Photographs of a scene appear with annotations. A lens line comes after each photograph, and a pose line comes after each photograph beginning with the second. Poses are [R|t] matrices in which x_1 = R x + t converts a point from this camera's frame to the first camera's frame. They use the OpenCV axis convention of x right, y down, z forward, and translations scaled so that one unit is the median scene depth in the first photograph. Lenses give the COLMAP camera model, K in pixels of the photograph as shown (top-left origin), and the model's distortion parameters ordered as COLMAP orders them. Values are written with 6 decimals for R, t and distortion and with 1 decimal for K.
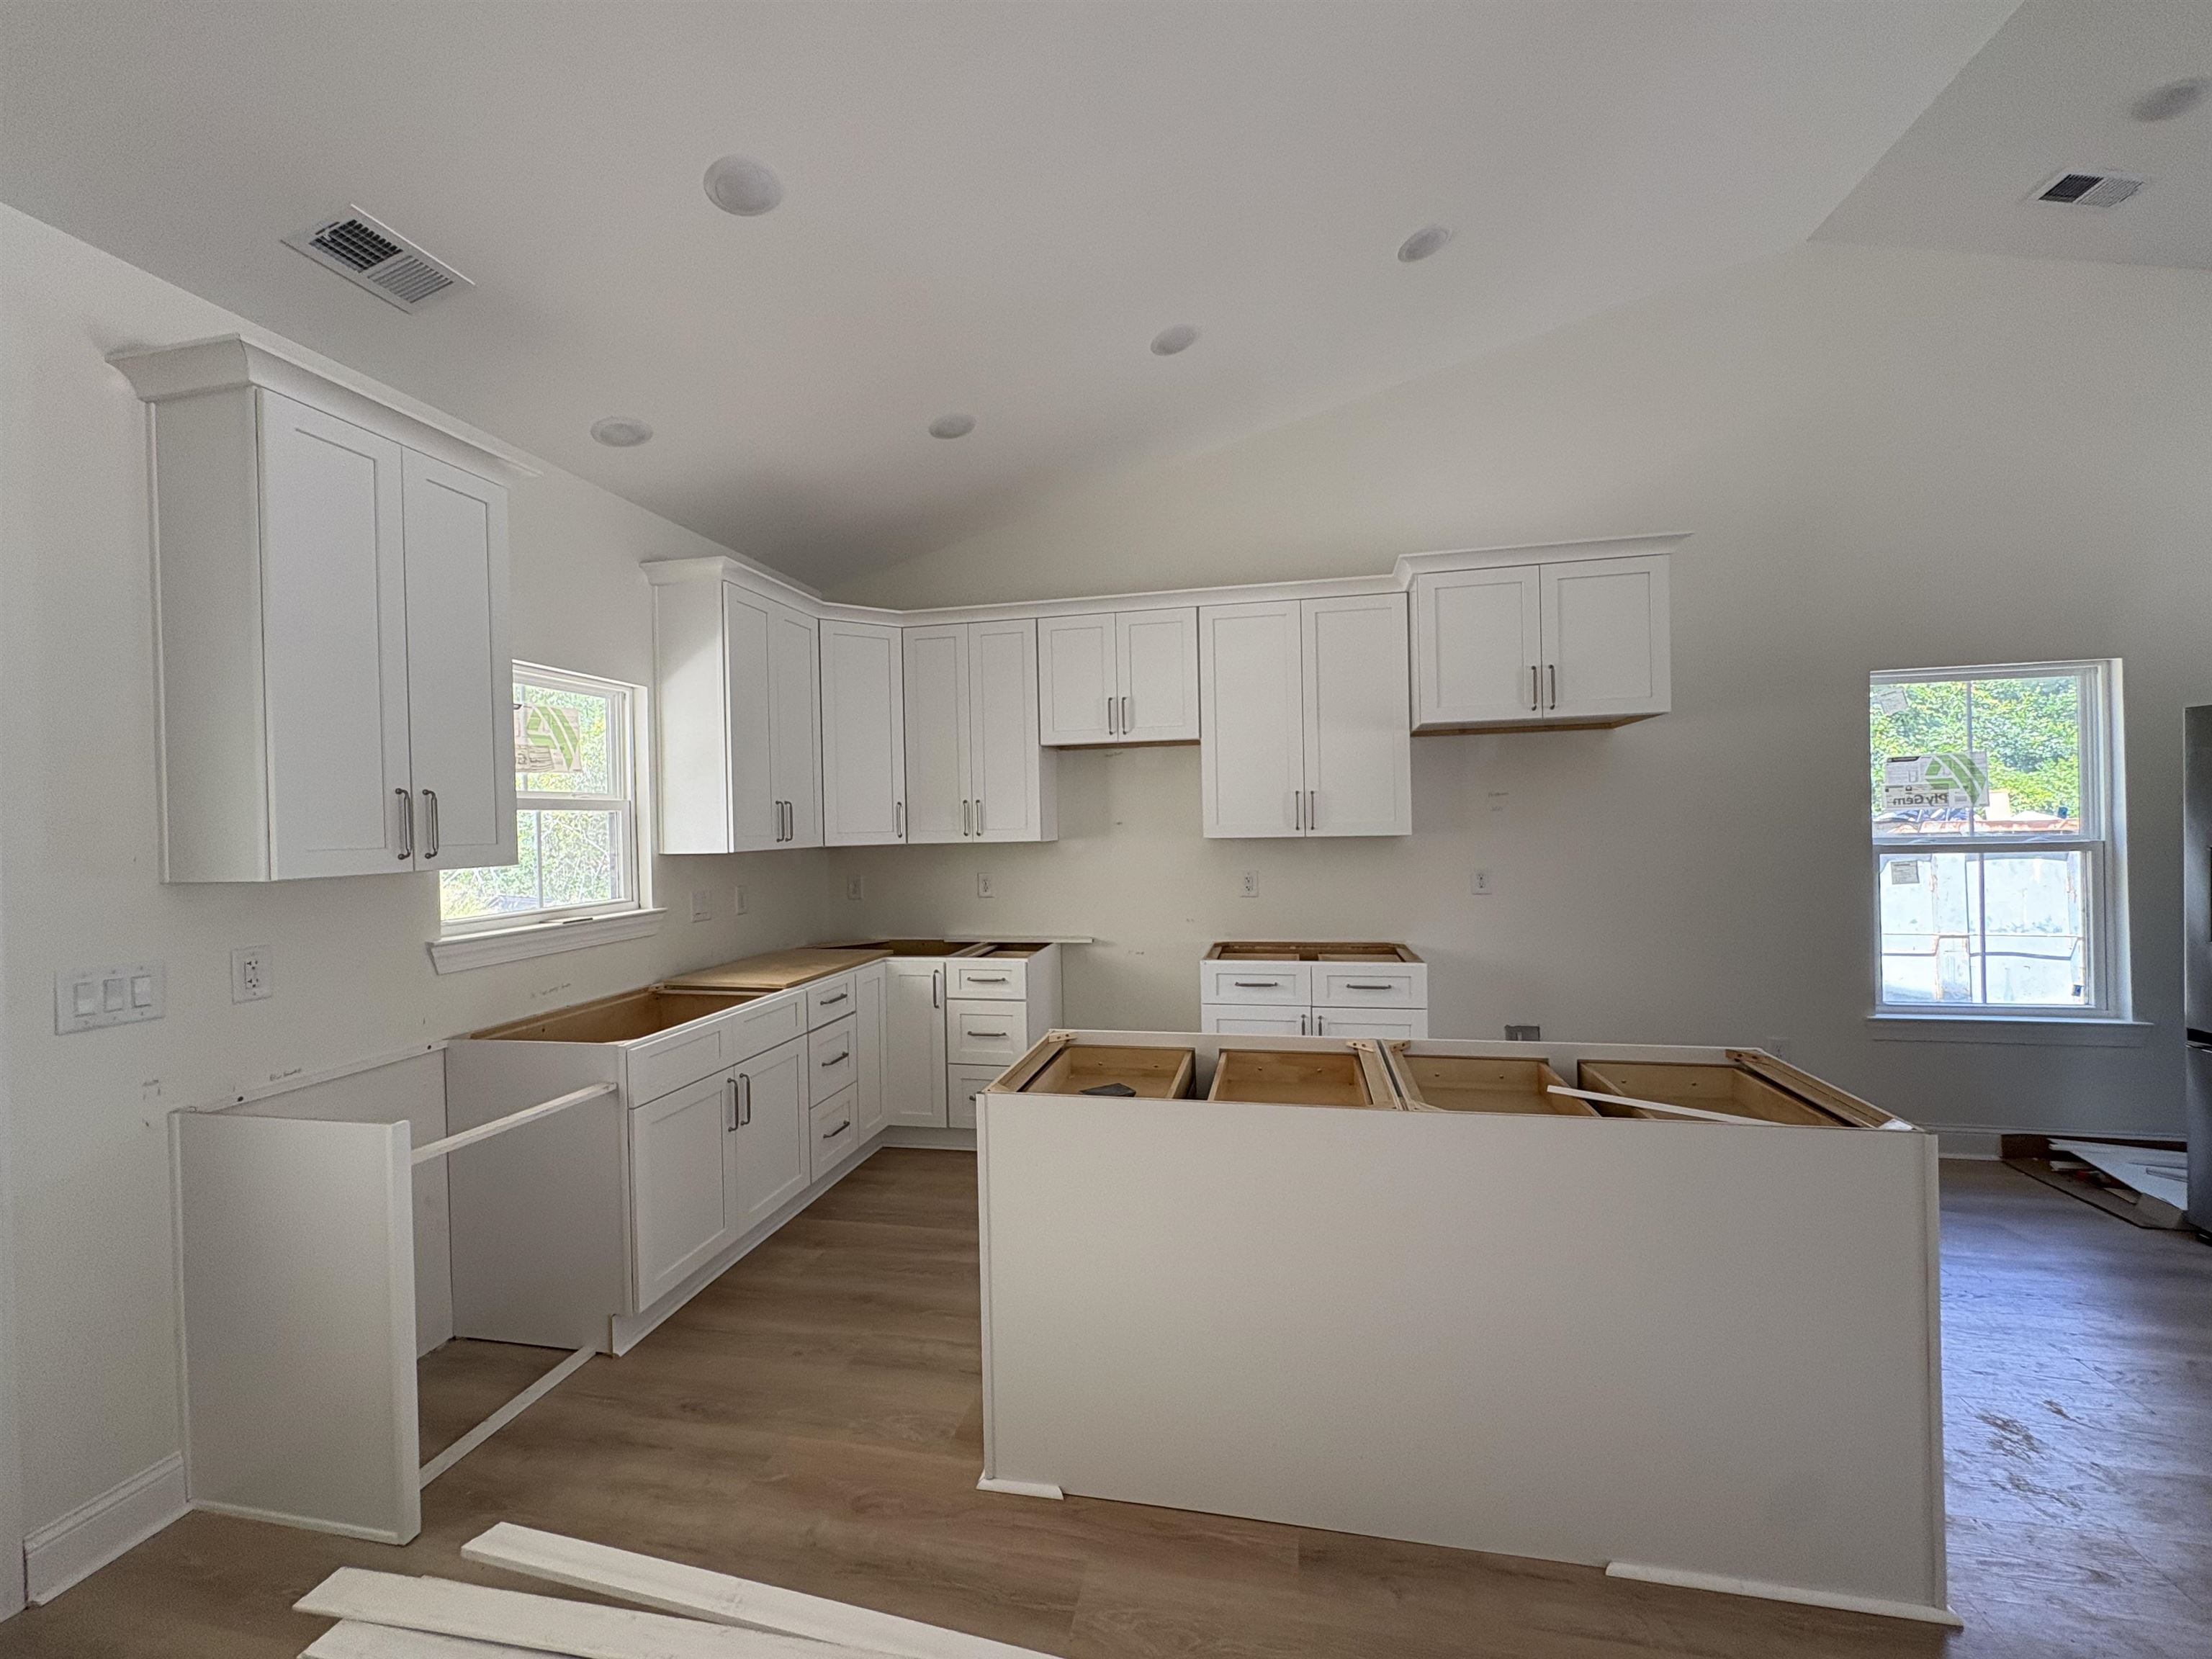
lens RADIAL K [[878.0, 0, 1106.0], [0, 878.0, 829.5], [0, 0, 1]] dist [0.001917, -0.000251]
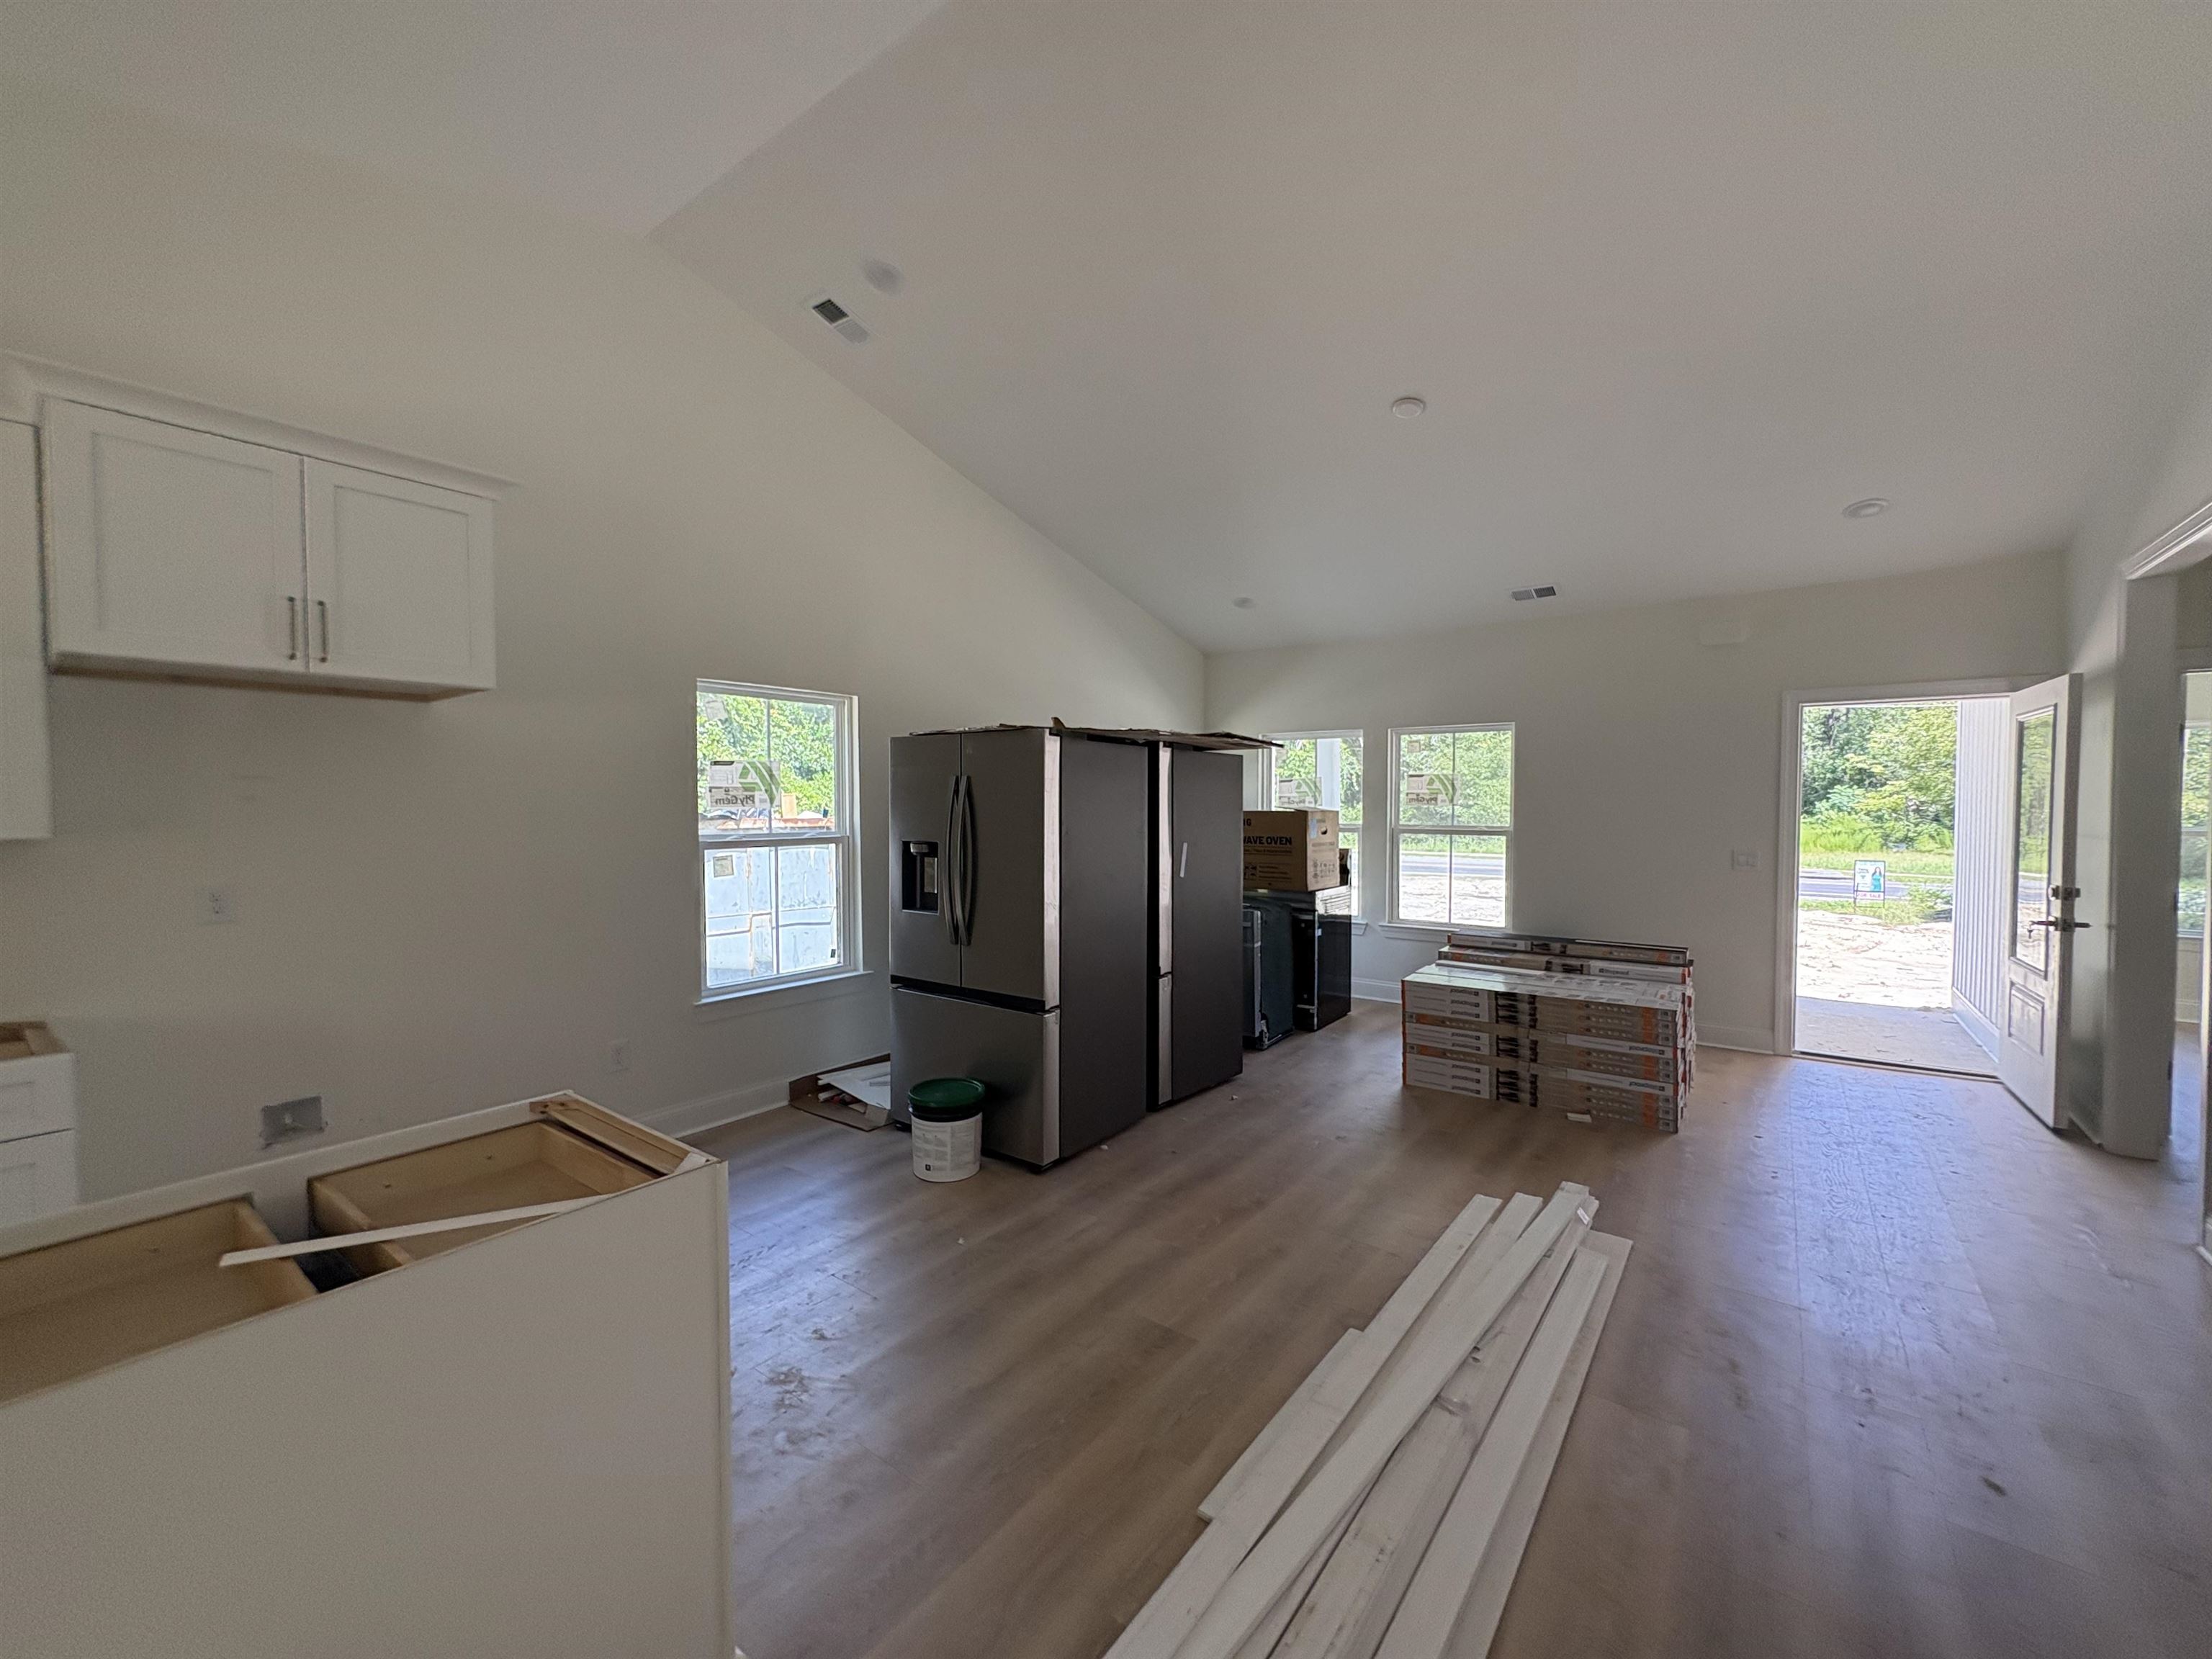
lens RADIAL K [[878.0, 0, 1106.0], [0, 878.0, 829.5], [0, 0, 1]] dist [0.001917, -0.000251]
pose [[0.422205, -0.005493, 0.906484, 0.120070], [-0.002043, 0.999973, 0.007011, -0.005769], [-0.906498, -0.004812, 0.422183, 0.107580]]
